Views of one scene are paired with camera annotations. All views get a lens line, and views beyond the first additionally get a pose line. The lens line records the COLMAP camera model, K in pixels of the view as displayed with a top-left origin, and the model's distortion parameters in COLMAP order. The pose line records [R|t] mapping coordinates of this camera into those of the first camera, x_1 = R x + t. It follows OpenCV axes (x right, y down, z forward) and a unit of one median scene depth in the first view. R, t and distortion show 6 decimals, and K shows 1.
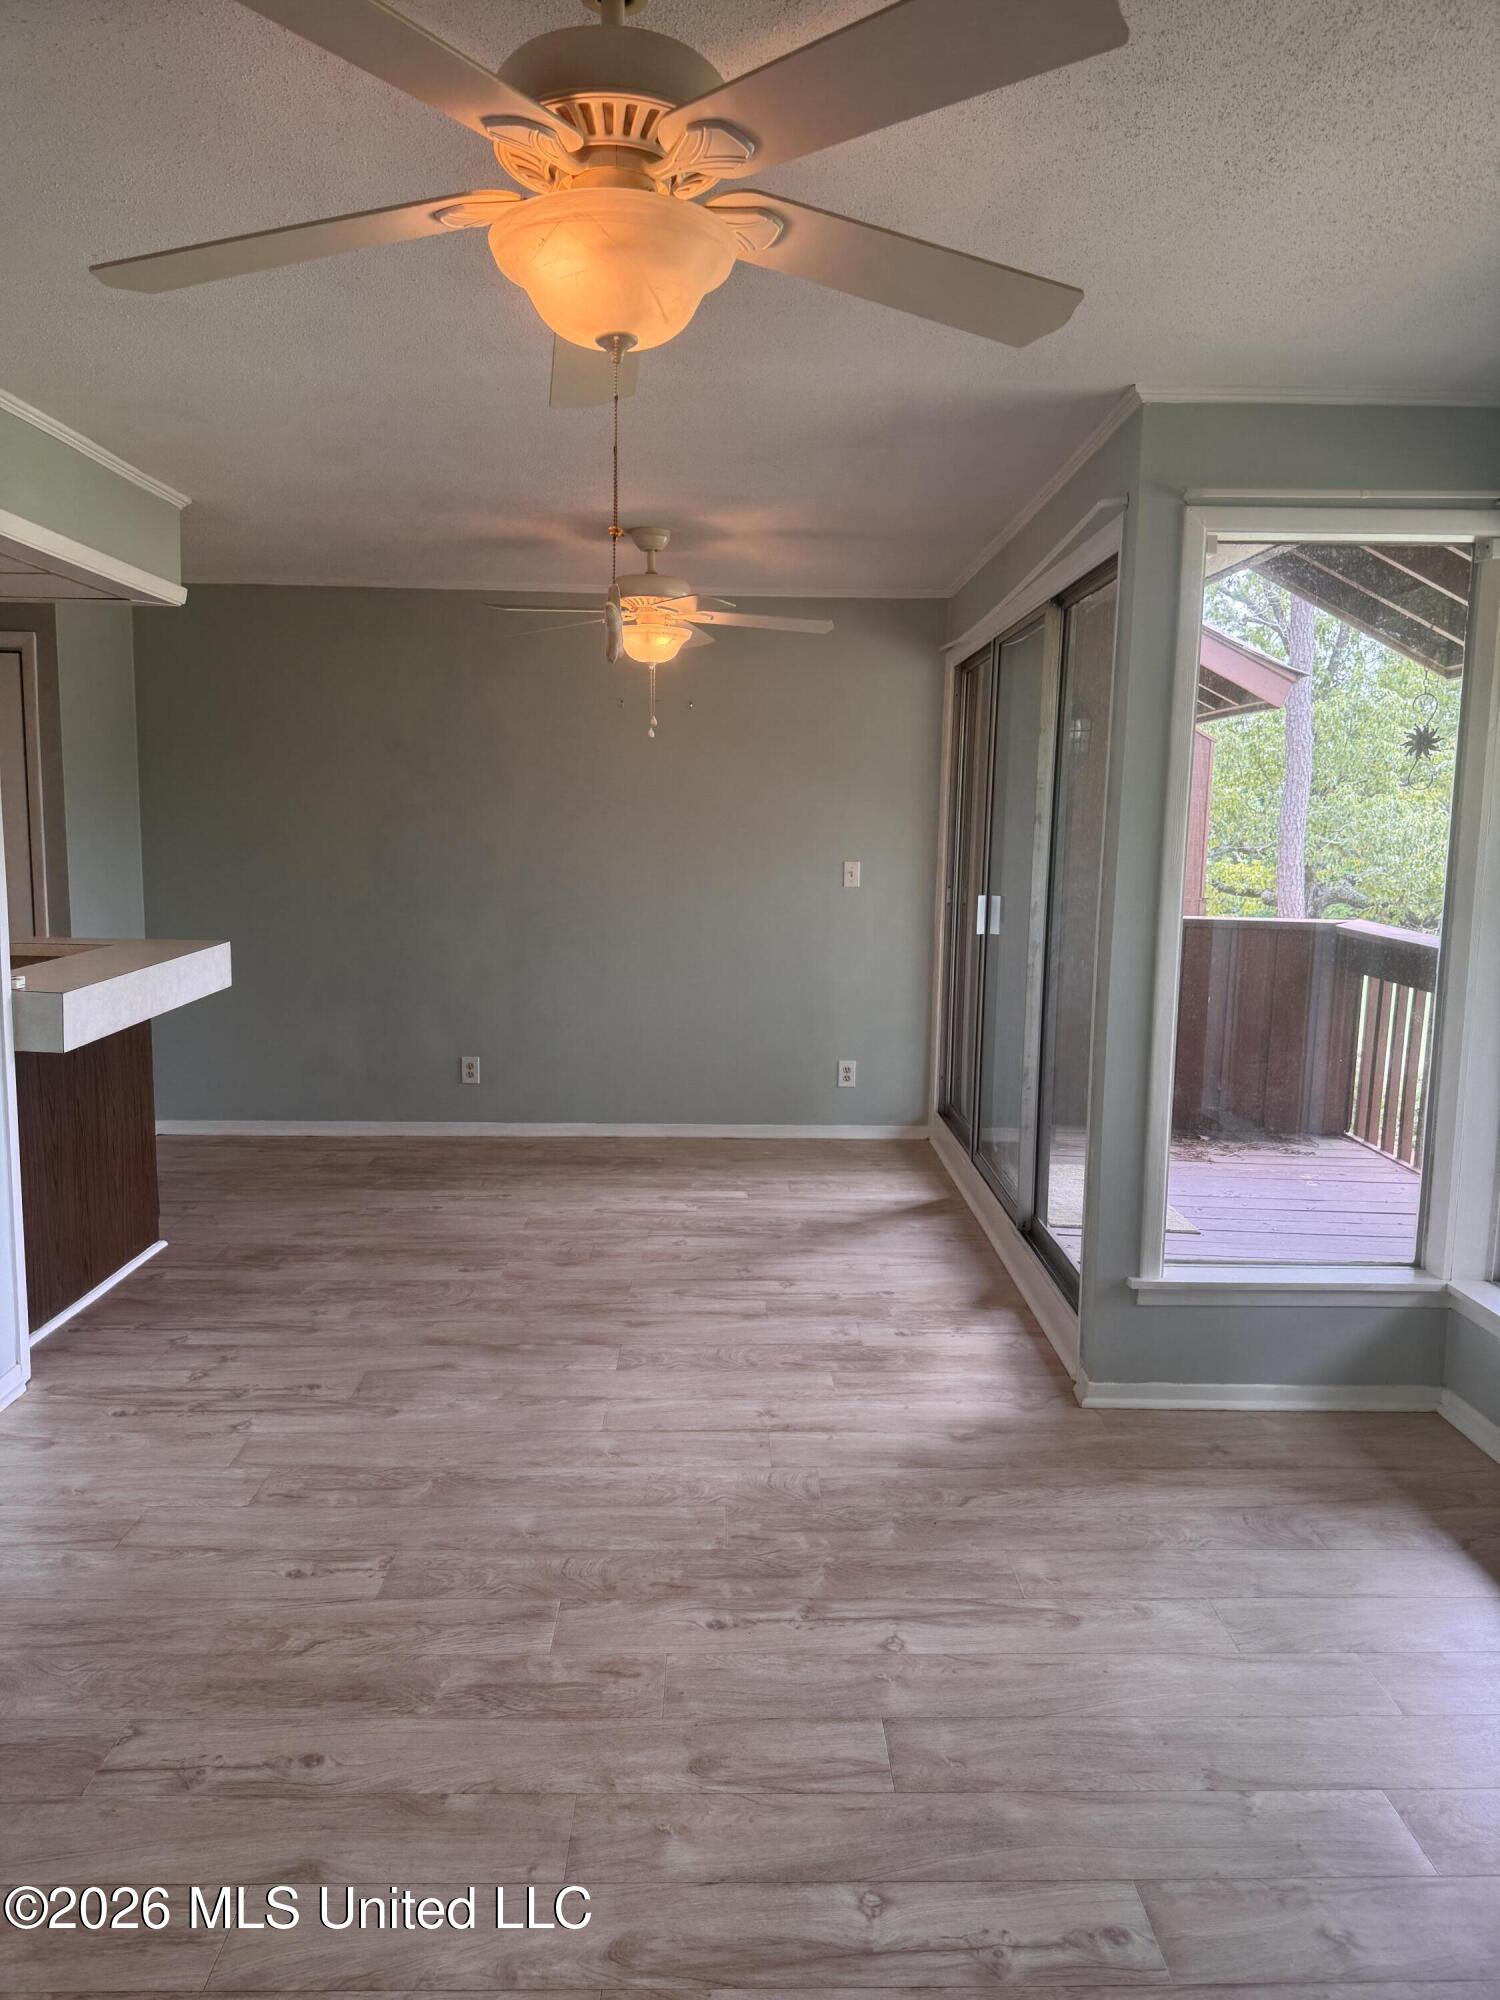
lens RADIAL K [[1389.3, 0, 742.5], [0, 1389.3, 1002.2], [0, 0, 1]] dist [0.154025, -0.222682]
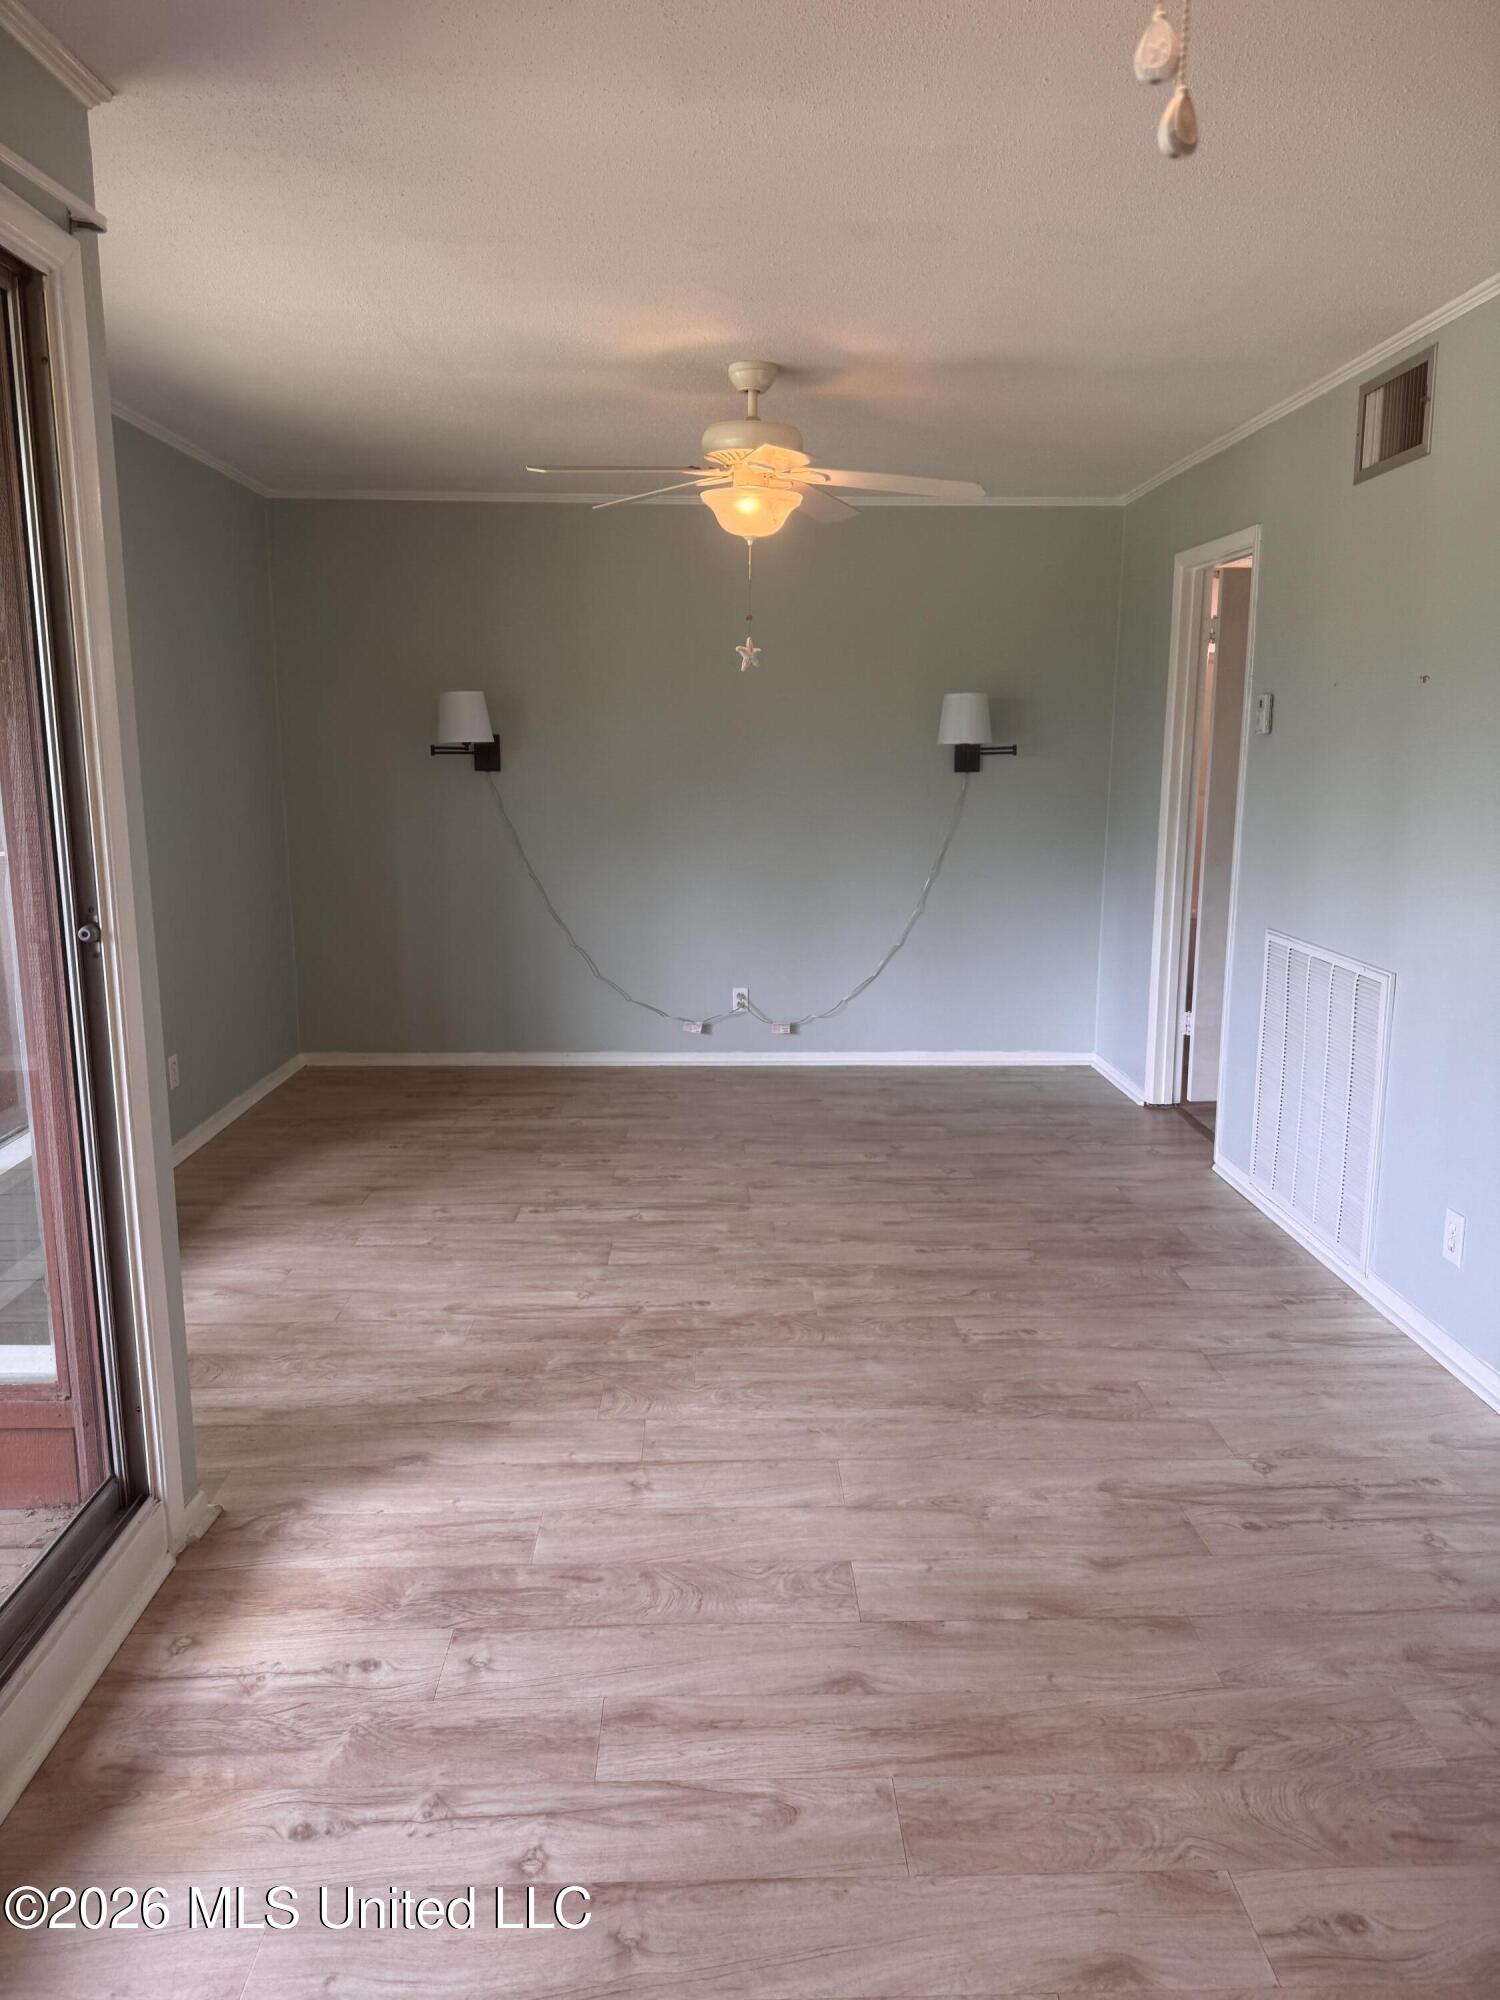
lens RADIAL K [[1389.3, 0, 742.5], [0, 1389.3, 1002.2], [0, 0, 1]] dist [0.154025, -0.222682]
pose [[-0.999866, -0.013463, -0.009279, -0.031168], [-0.015696, 0.949277, 0.314048, -0.228628], [0.004580, 0.314152, -0.949362, 1.736573]]
